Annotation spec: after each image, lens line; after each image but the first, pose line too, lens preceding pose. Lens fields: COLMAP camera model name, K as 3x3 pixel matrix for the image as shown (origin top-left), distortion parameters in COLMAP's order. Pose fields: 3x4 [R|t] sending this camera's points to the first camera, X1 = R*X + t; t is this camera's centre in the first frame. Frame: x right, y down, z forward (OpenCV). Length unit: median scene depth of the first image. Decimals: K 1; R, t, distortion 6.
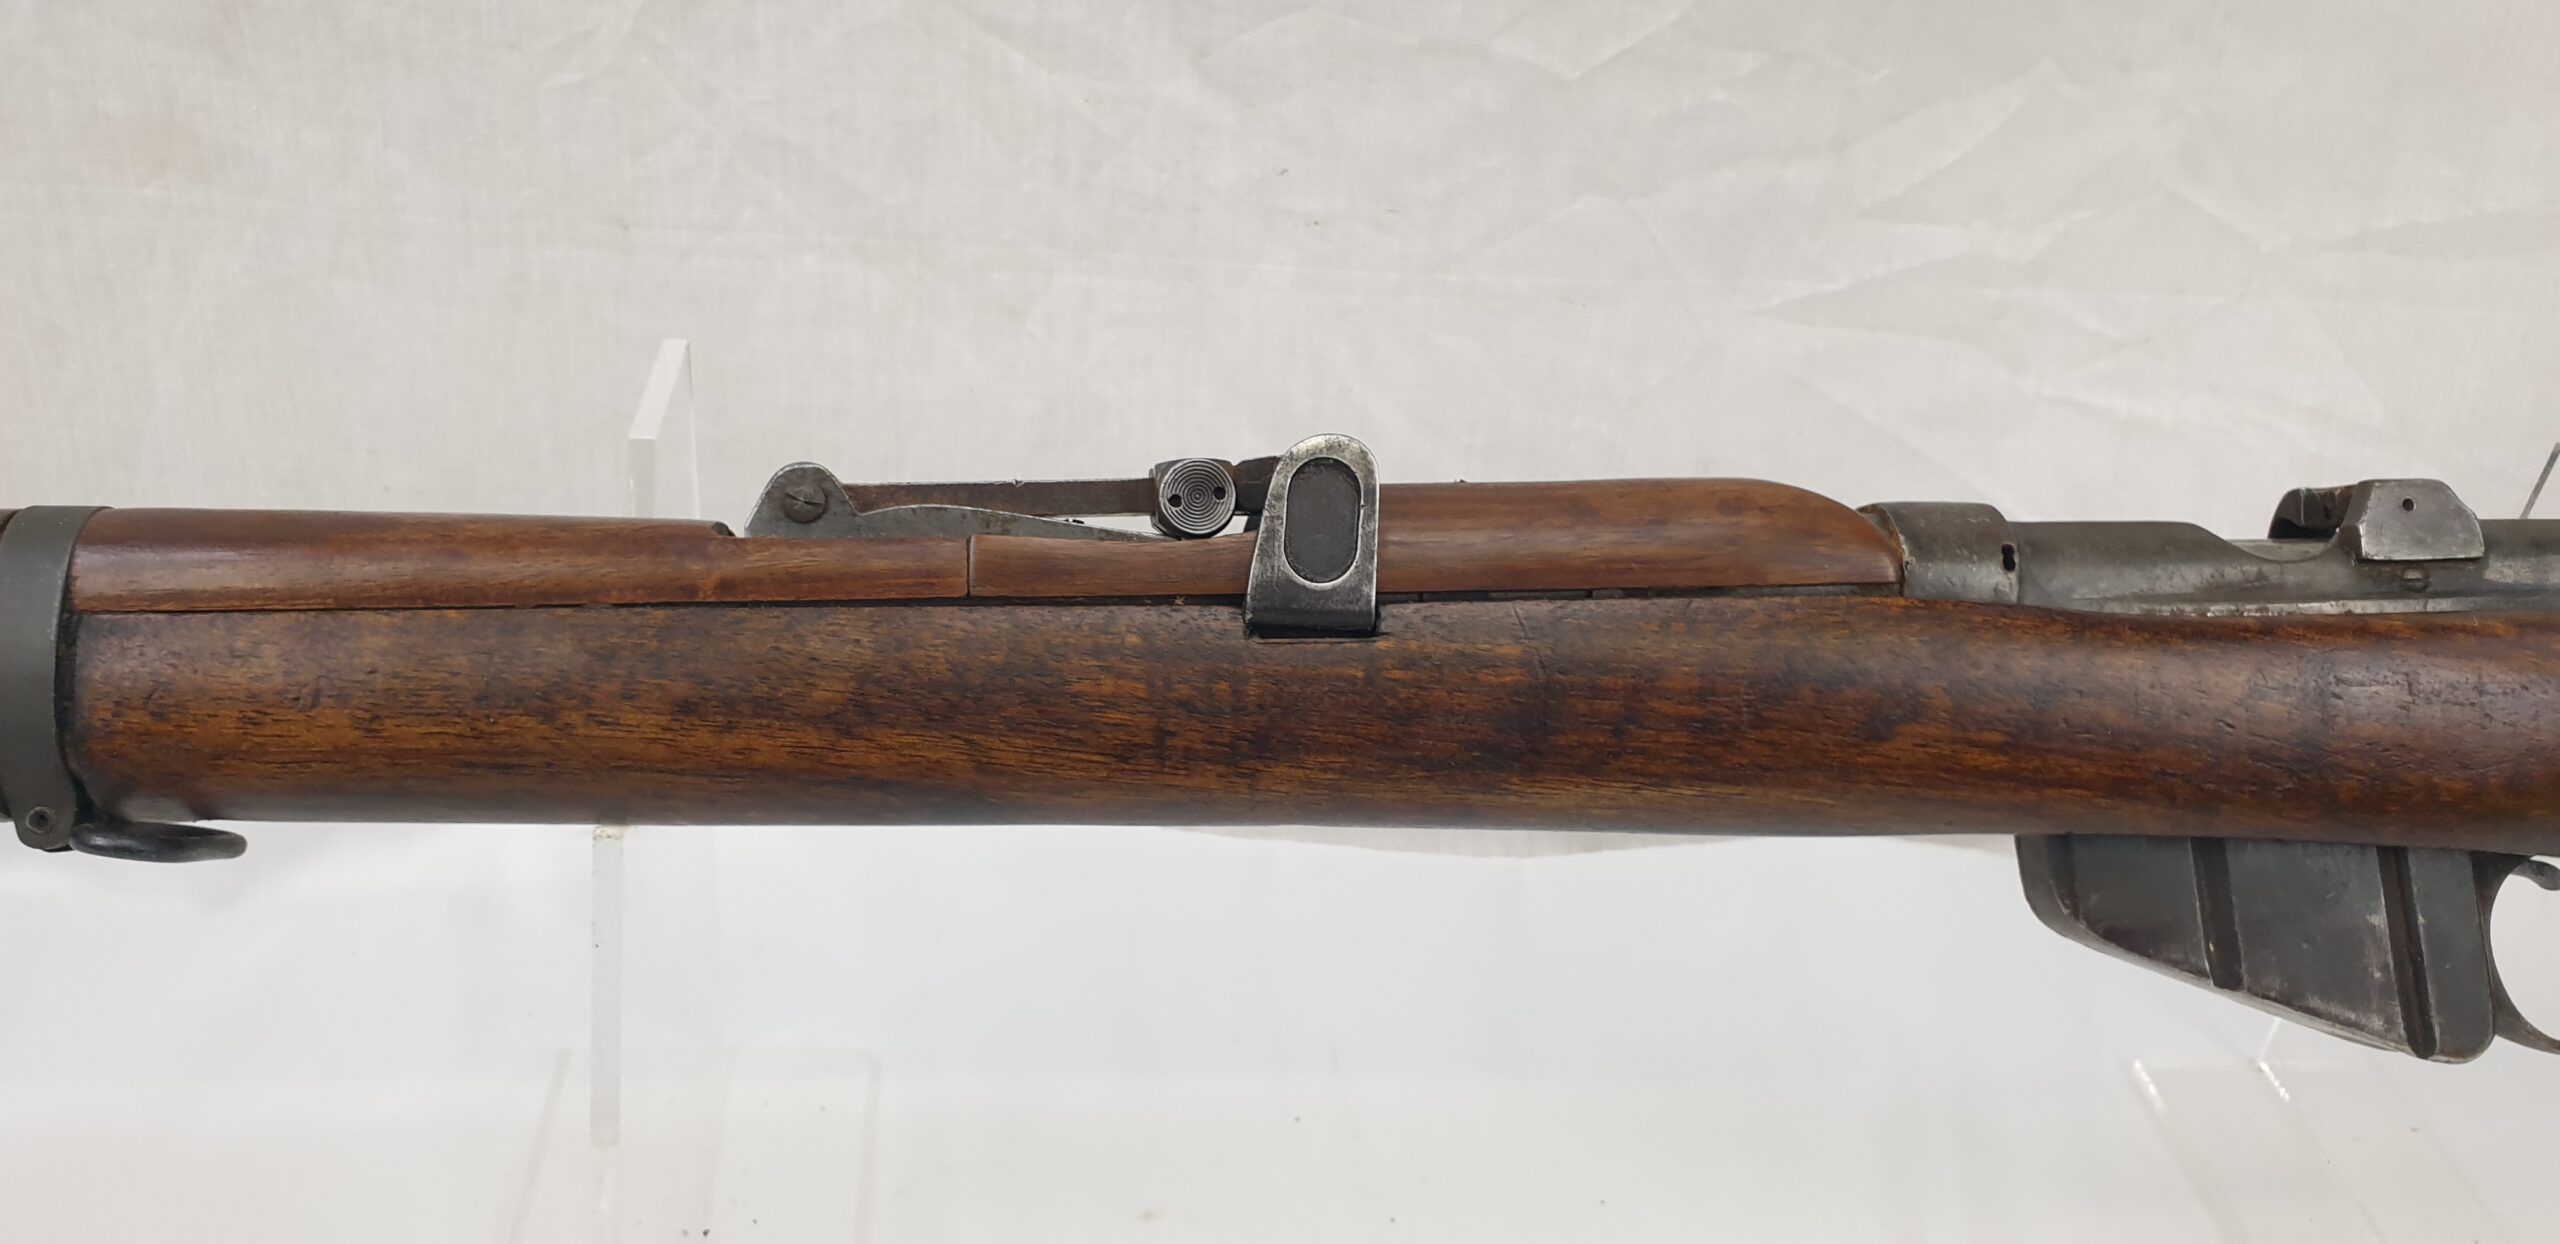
lens RADIAL K [[1967.9, 0, 1286.1], [0, 1967.9, 762.0], [0, 0, 1]] dist [-0.002569, 0.000597]
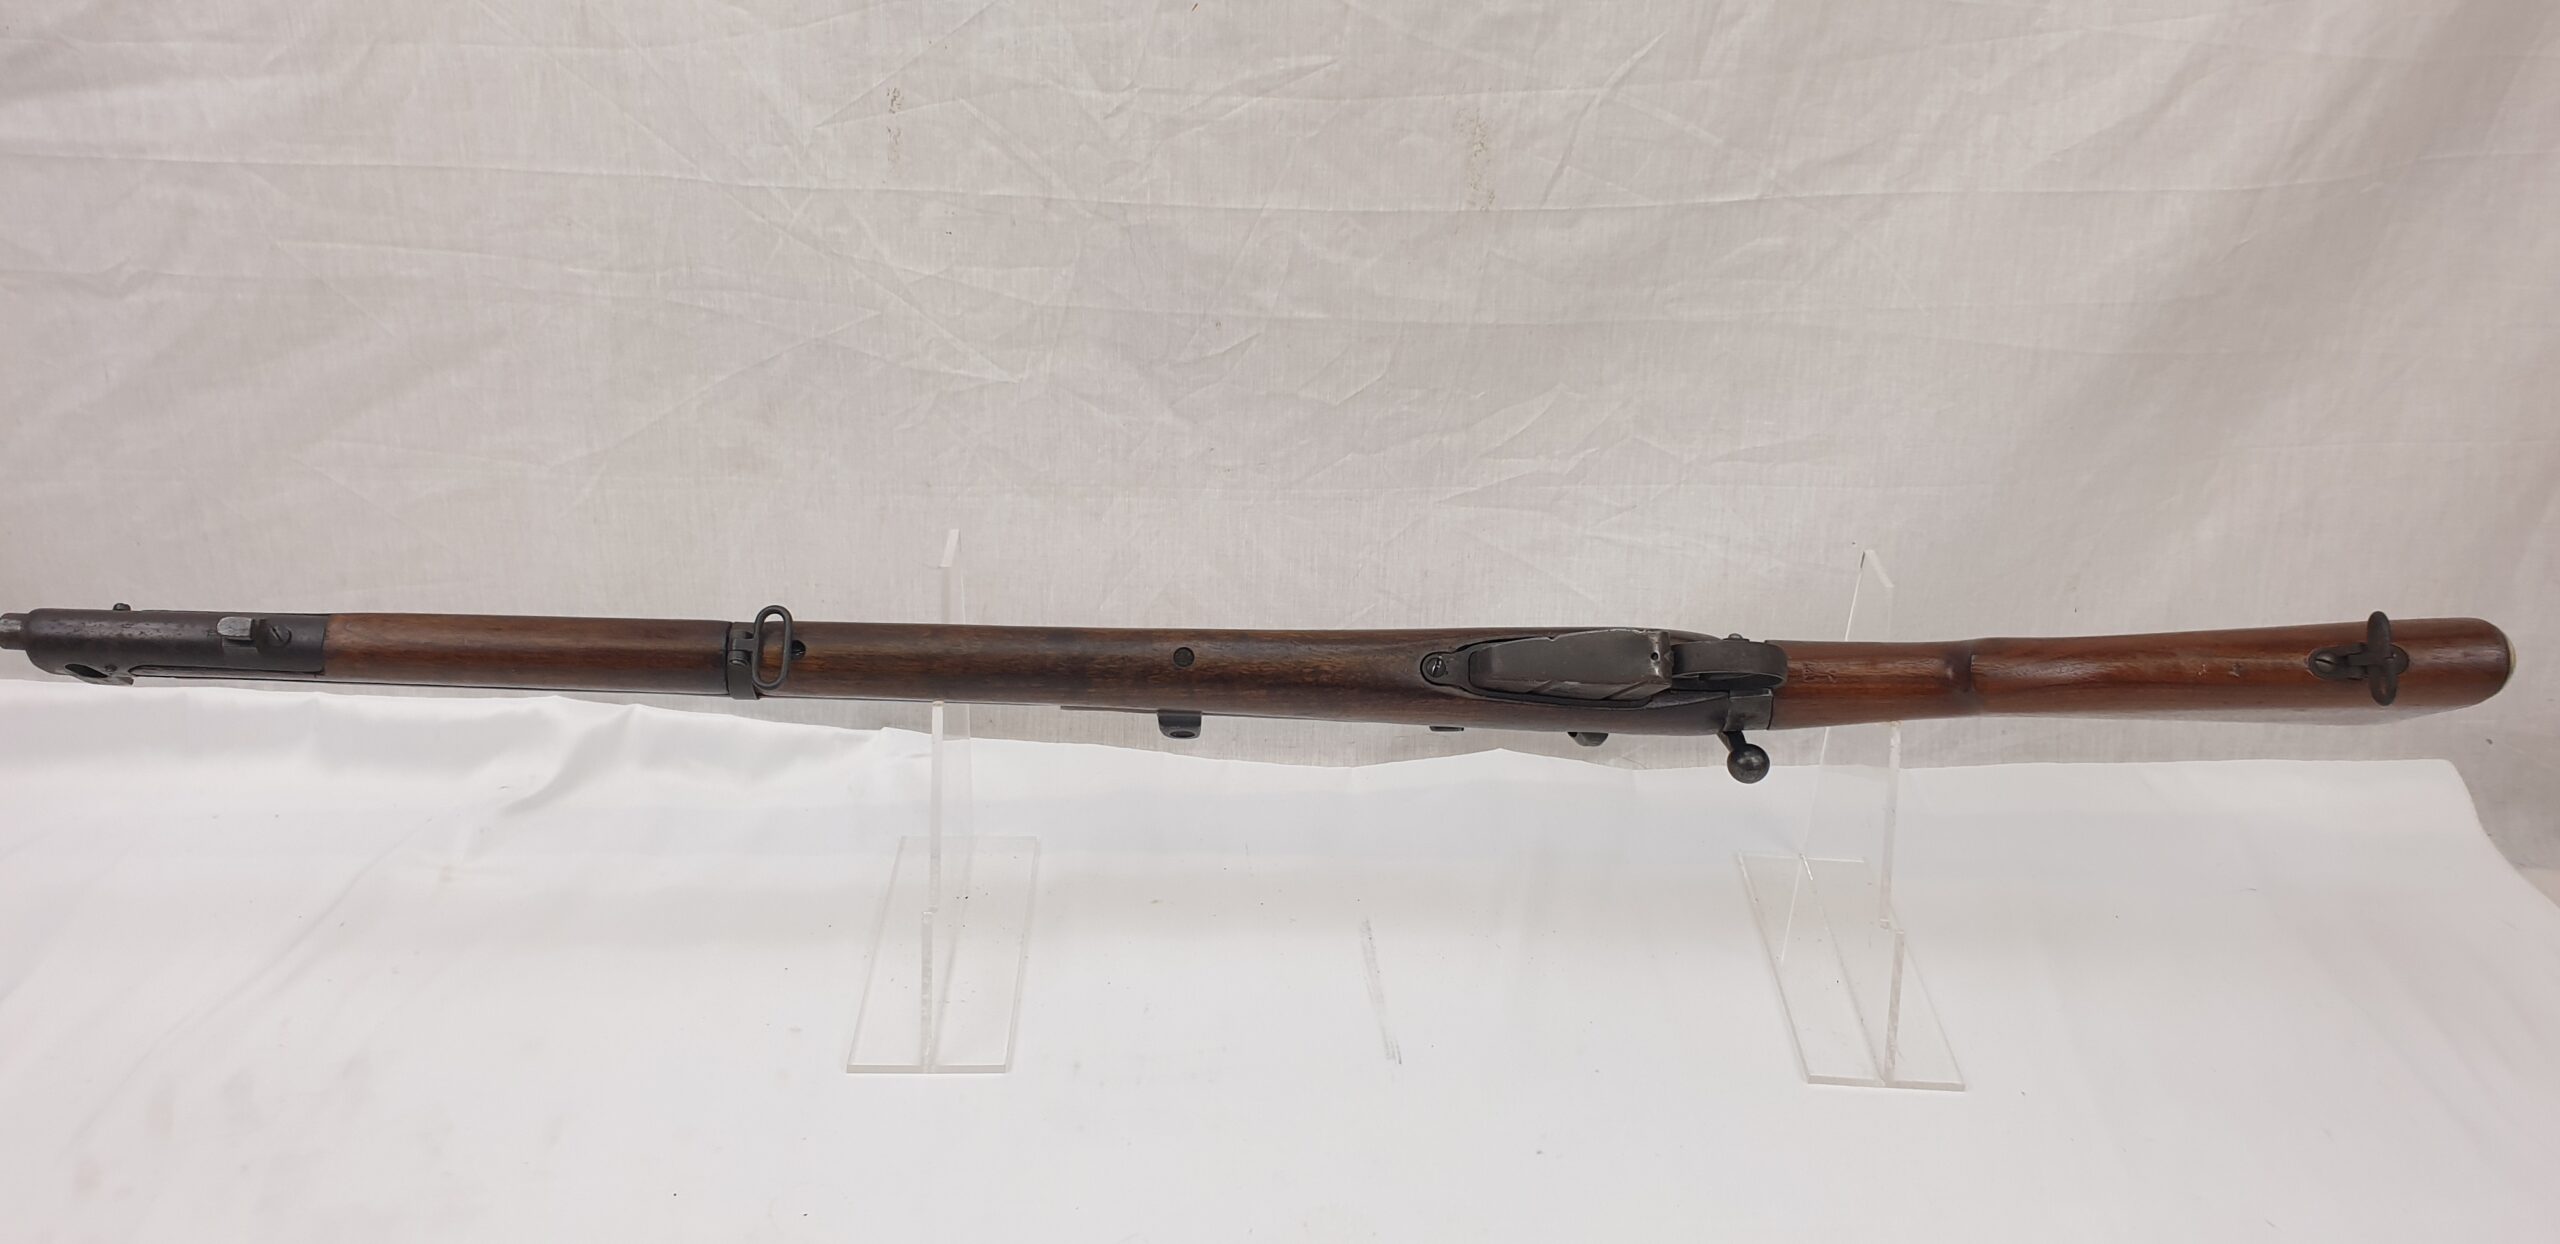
lens RADIAL K [[1944.7, 0, 1274.9], [0, 1944.7, 765.9], [0, 0, 1]] dist [0.115475, -0.149635]
pose [[0.995303, -0.022153, -0.094236, 0.377464], [0.016208, 0.997857, -0.063394, 0.284241], [0.095439, 0.061569, 0.993529, -1.657201]]
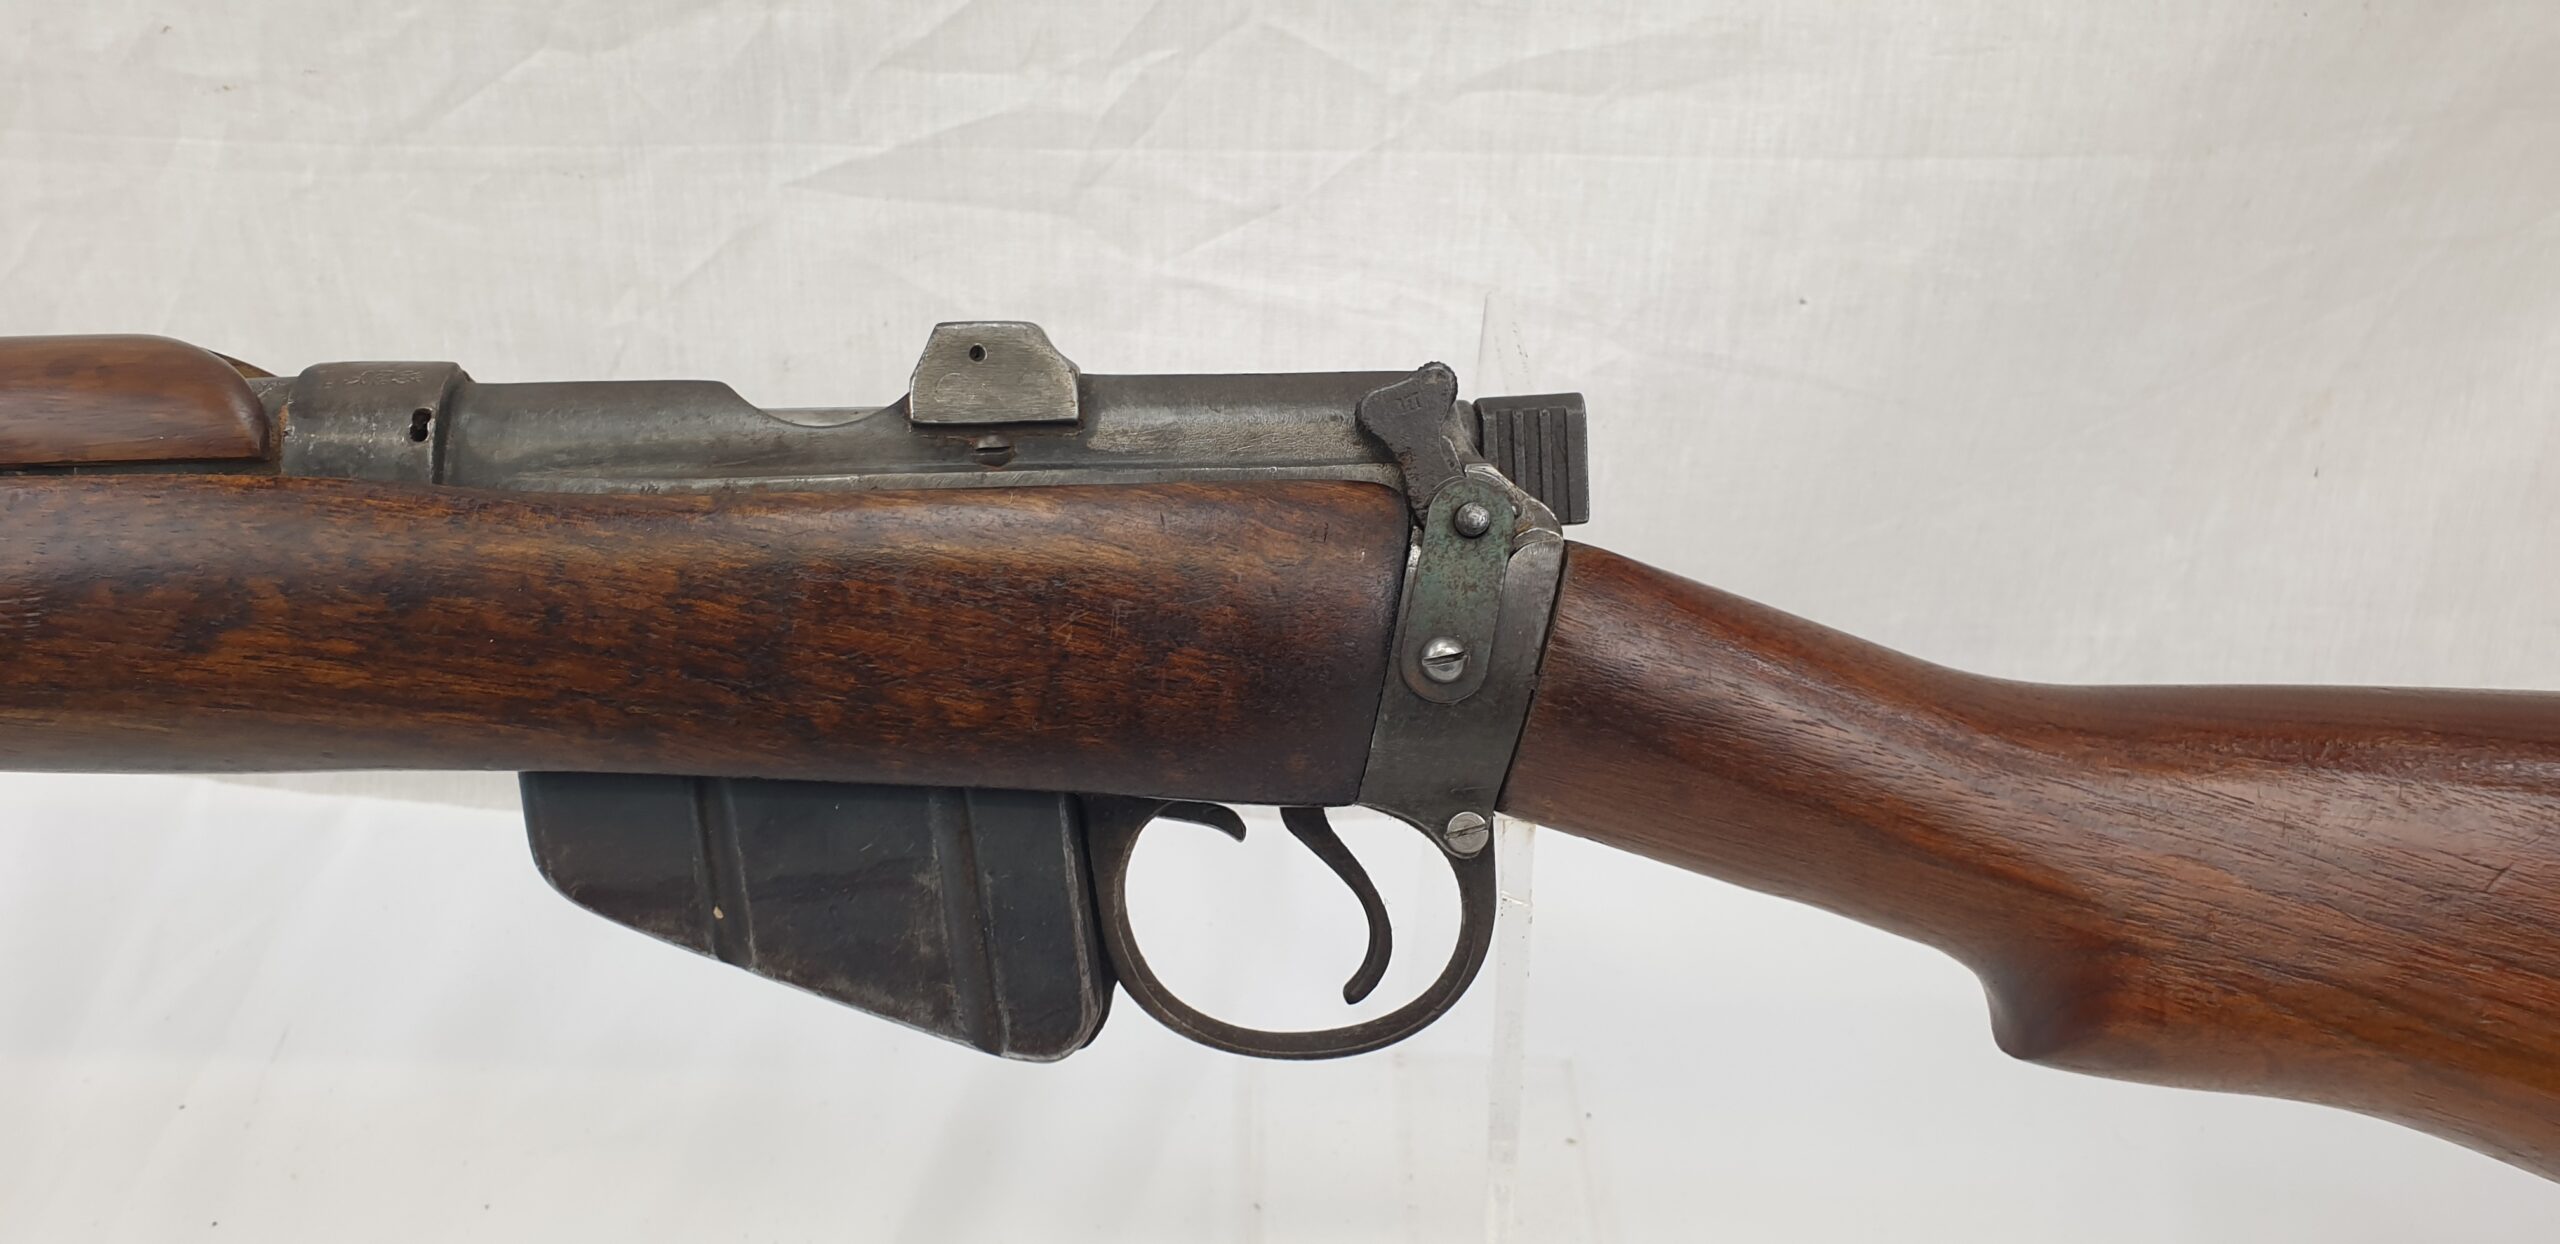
lens RADIAL K [[1892.6, 0, 1309.5], [0, 1892.6, 756.8], [0, 0, 1]] dist [0.087275, -0.192495]
pose [[0.995177, -0.000359, -0.098091, 0.814057], [0.001557, 0.999925, 0.012143, 0.022746], [0.098080, -0.012237, 0.995103, 0.265375]]
